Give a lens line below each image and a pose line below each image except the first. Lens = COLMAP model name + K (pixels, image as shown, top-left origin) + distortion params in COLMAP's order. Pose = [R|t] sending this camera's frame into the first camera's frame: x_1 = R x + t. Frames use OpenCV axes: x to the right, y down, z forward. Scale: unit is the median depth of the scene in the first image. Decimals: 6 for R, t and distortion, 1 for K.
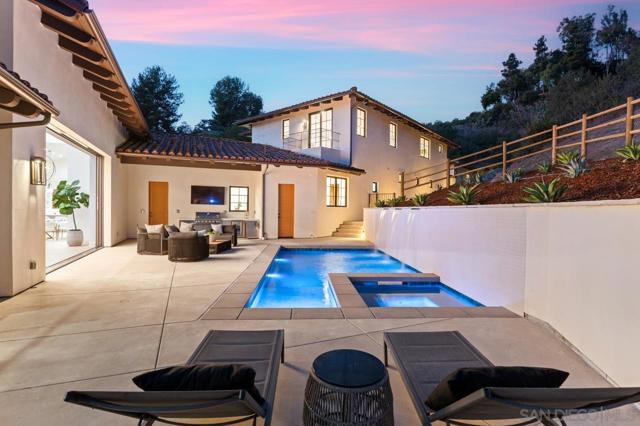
lens RADIAL K [[334.6, 0, 320.0], [0, 334.6, 213.0], [0, 0, 1]] dist [0.000244, -0.000032]
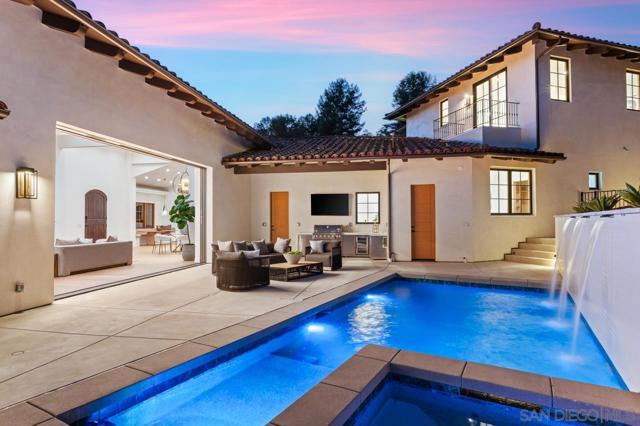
lens RADIAL K [[357.4, 0, 320.0], [0, 357.4, 213.0], [0, 0, 1]] dist [-0.001756, -0.000944]
pose [[0.833055, -0.025409, -0.552607, 0.129758], [0.008034, 0.999395, -0.033842, -0.002124], [0.553132, 0.023752, 0.832755, 0.235568]]
